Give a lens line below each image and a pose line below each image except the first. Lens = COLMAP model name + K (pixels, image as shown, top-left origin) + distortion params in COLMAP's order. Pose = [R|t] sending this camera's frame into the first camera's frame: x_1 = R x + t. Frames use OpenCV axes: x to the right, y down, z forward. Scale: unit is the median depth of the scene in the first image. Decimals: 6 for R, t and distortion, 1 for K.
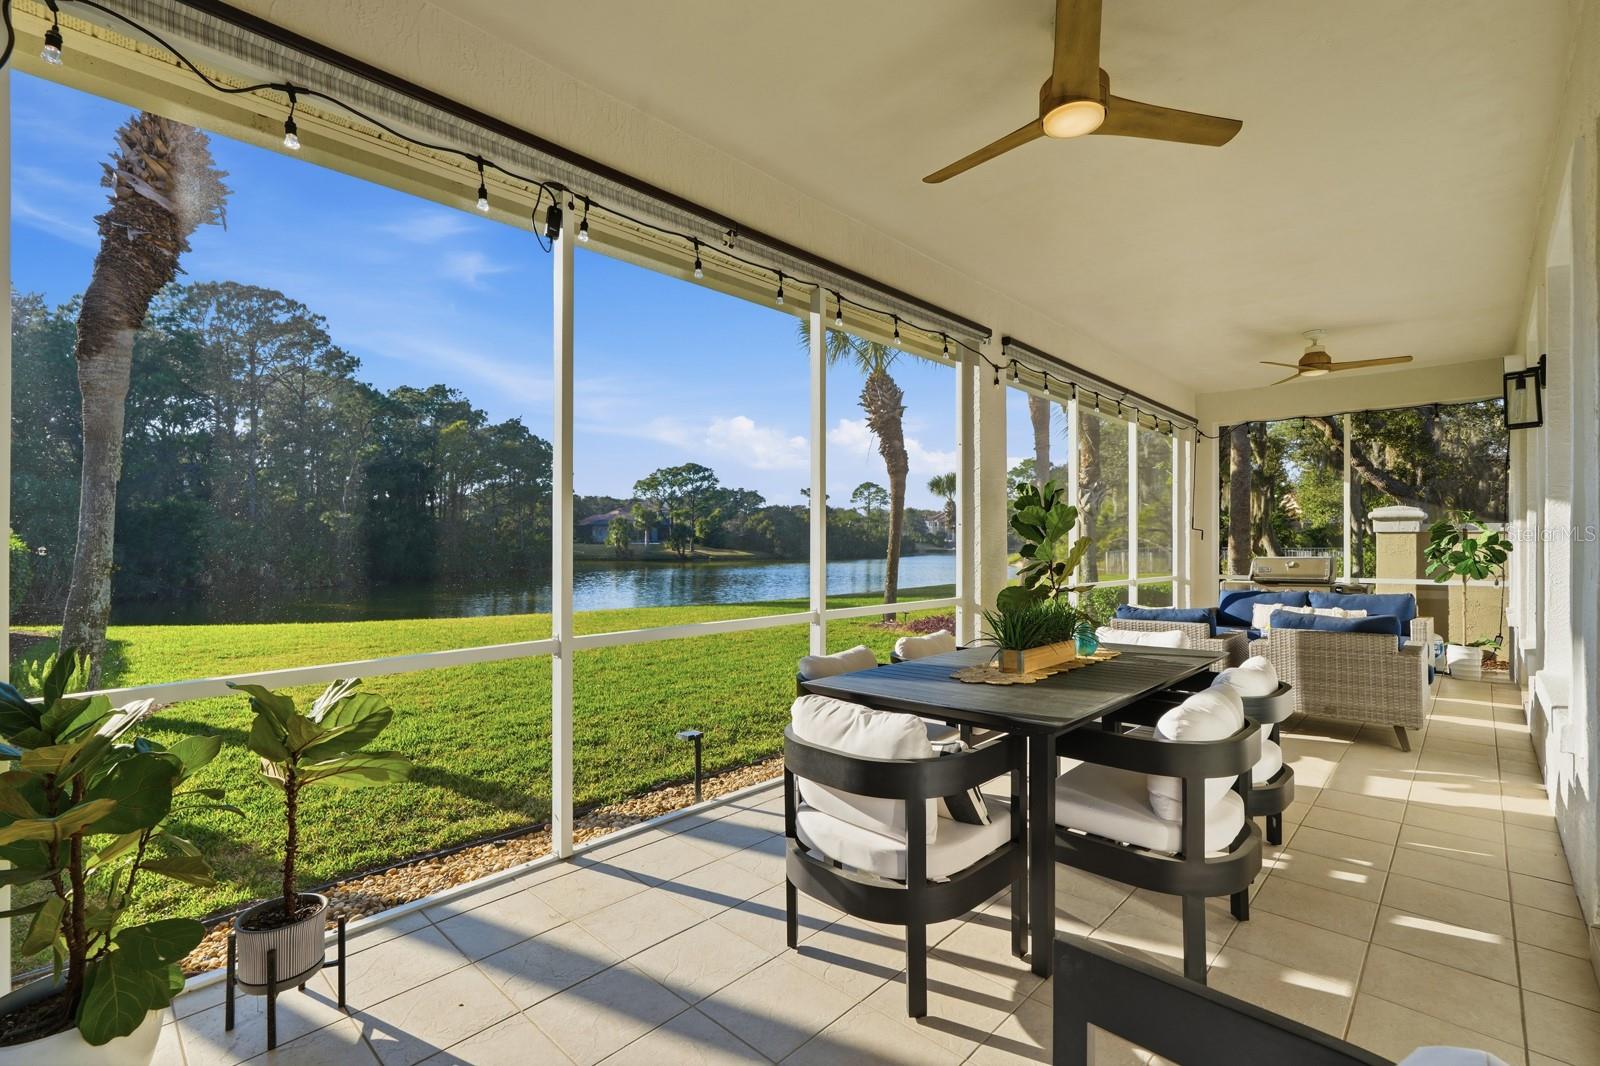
lens RADIAL K [[716.5, 0, 799.7], [0, 716.5, 540.7], [0, 0, 1]] dist [-0.008043, -0.000144]
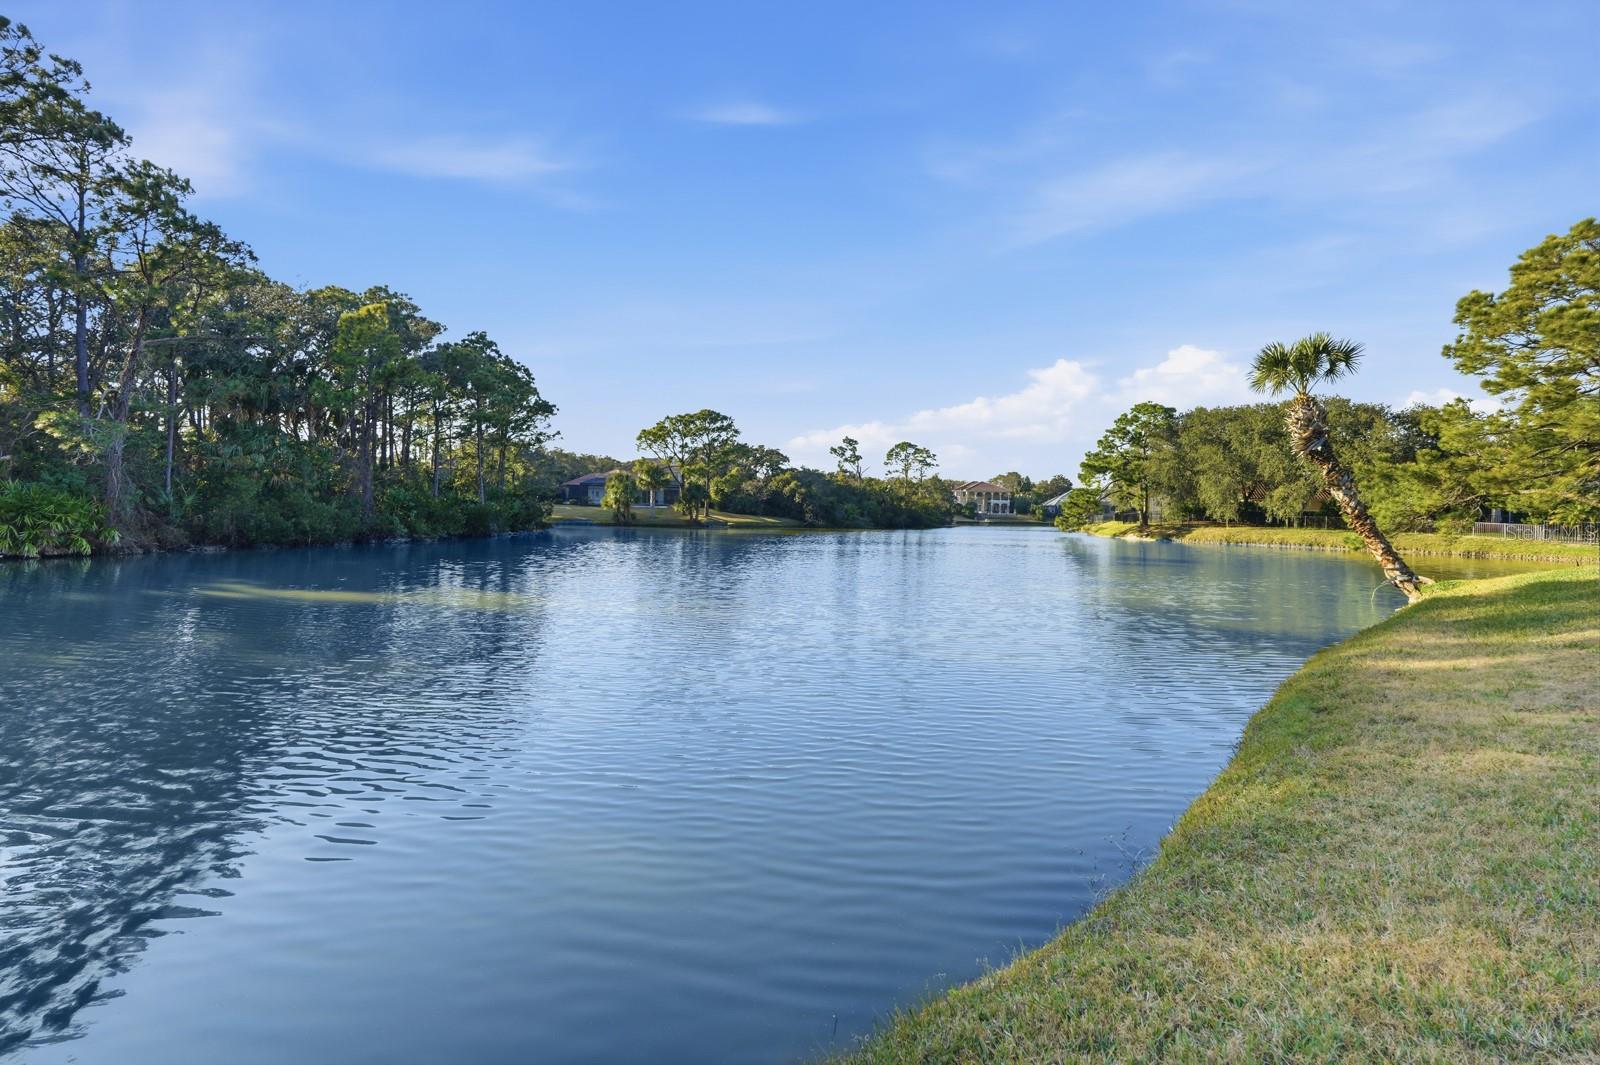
lens RADIAL K [[714.4, 0, 800.0], [0, 714.4, 532.5], [0, 0, 1]] dist [-0.000864, 0.000417]
pose [[0.999881, 0.015385, -0.000587, -0.044537], [-0.015362, 0.999493, 0.027876, 0.009355], [0.001016, -0.027864, 0.999611, 0.184357]]
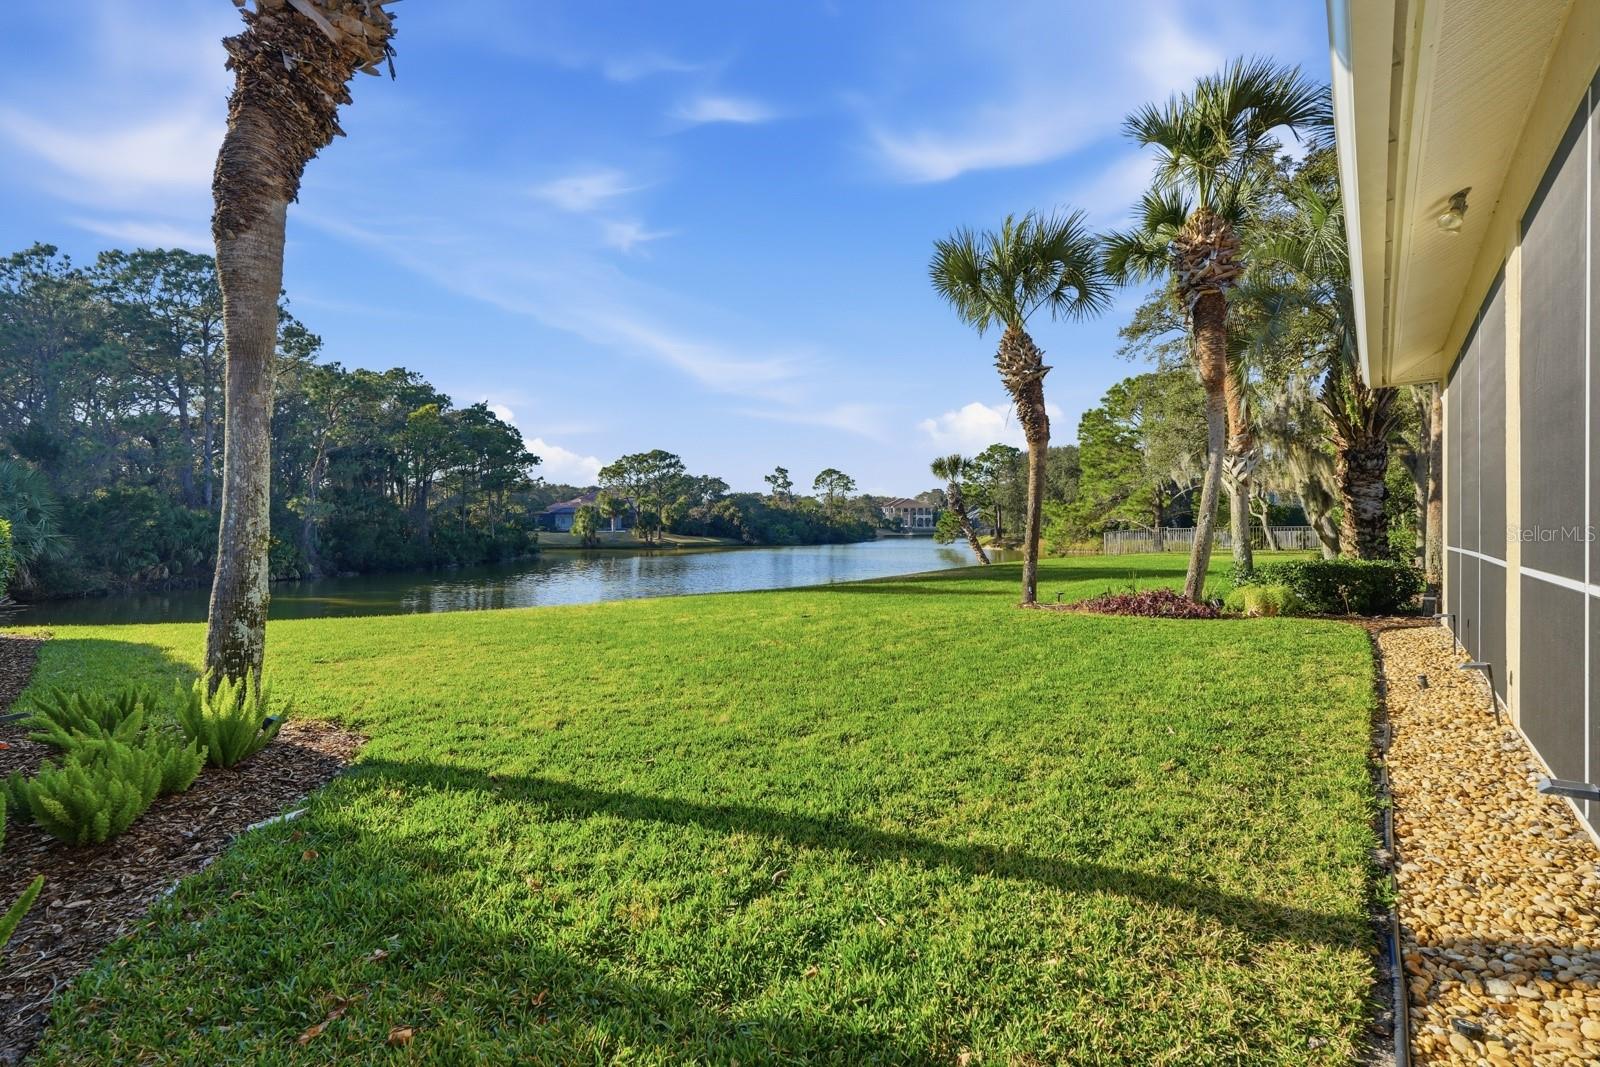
lens RADIAL K [[702.9, 0, 800.0], [0, 702.9, 533.5], [0, 0, 1]] dist [-0.004722, 0.000111]
pose [[0.997522, -0.010141, 0.069626, -0.025373], [0.009588, 0.999920, 0.008273, 0.001537], [-0.069705, -0.007585, 0.997539, 0.014277]]
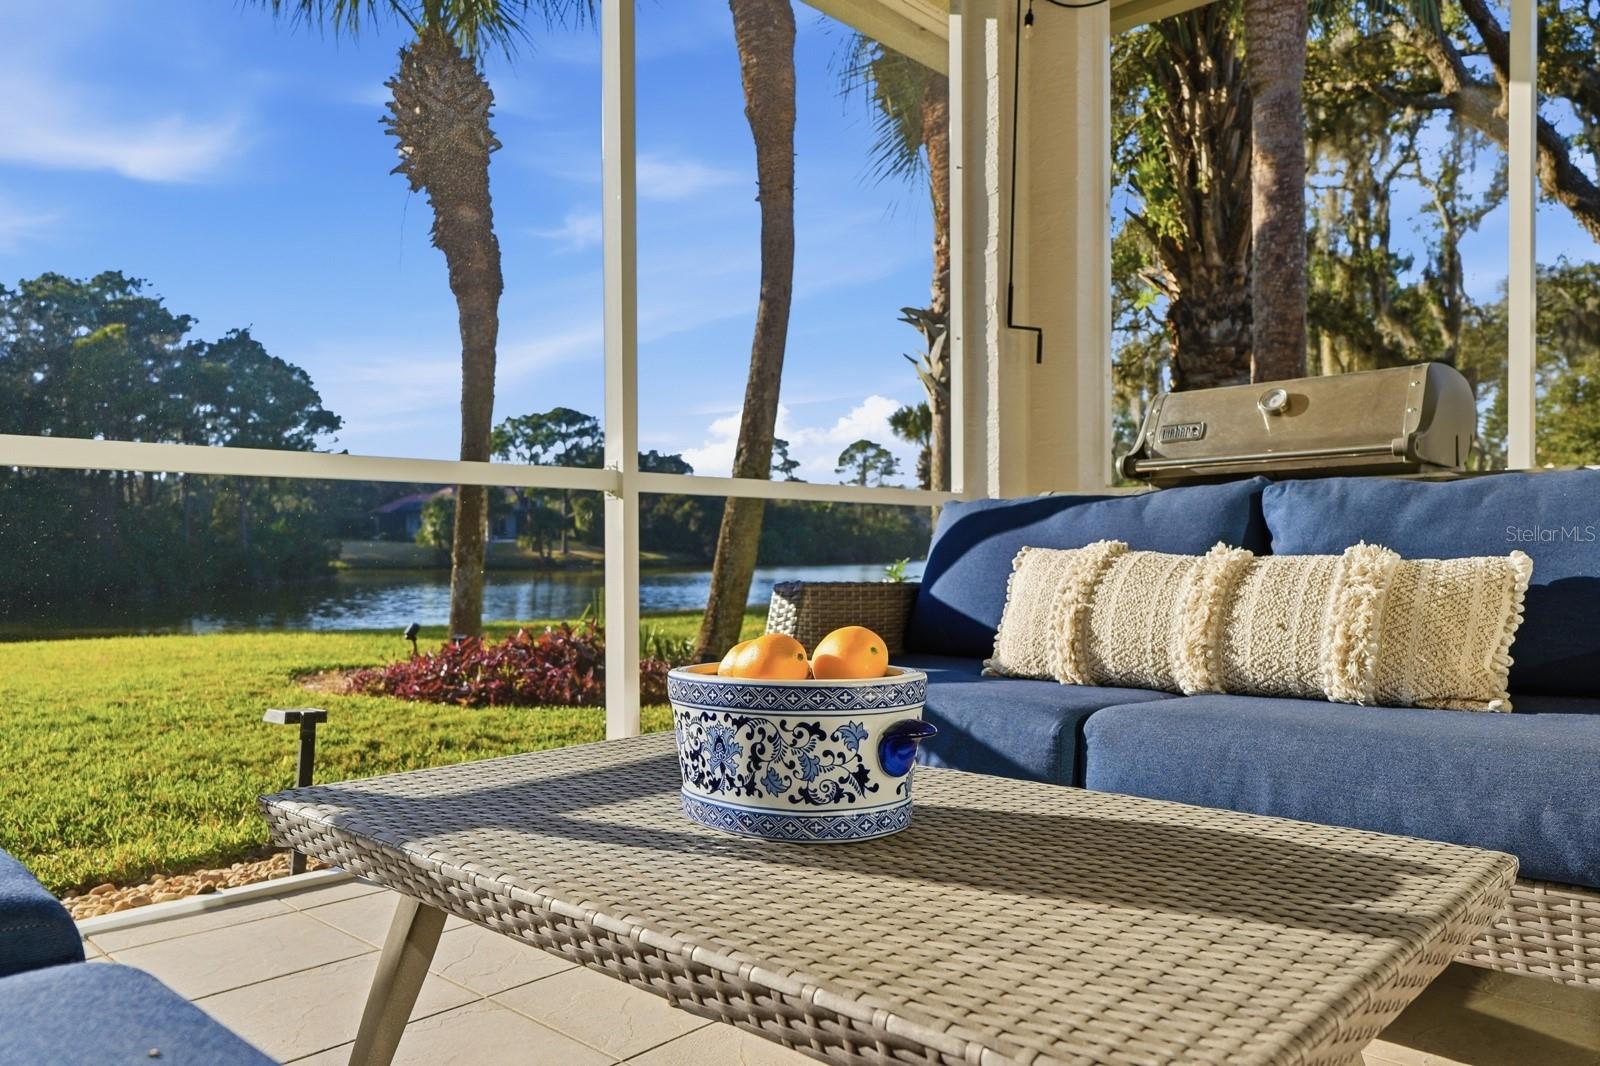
lens RADIAL K [[1136.0, 0, 800.0], [0, 1136.0, 533.0], [0, 0, 1]] dist [0.001777, 0.003378]
pose [[0.999805, -0.006067, 0.018809, 0.032777], [0.006171, 0.999966, -0.005479, 0.004657], [-0.018775, 0.005594, 0.999808, 0.039894]]
